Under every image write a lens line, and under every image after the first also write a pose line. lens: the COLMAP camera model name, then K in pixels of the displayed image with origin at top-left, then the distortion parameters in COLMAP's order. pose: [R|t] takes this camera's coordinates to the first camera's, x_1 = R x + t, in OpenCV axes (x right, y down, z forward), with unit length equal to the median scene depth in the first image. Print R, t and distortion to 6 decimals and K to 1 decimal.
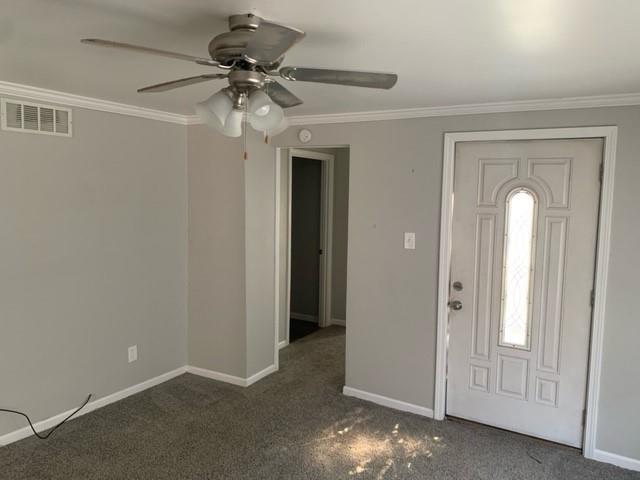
lens RADIAL K [[490.7, 0, 320.8], [0, 490.7, 238.2], [0, 0, 1]] dist [0.011076, -0.016490]
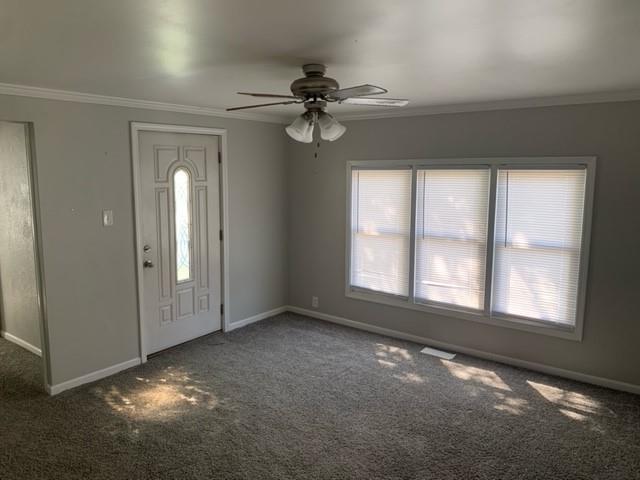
lens RADIAL K [[490.7, 0, 321.3], [0, 490.7, 238.8], [0, 0, 1]] dist [0.011076, -0.016490]
pose [[0.094980, -0.168680, 0.981084, -0.947825], [0.099784, 0.982189, 0.159210, -0.085299], [-0.990466, 0.082774, 0.110120, 0.461103]]
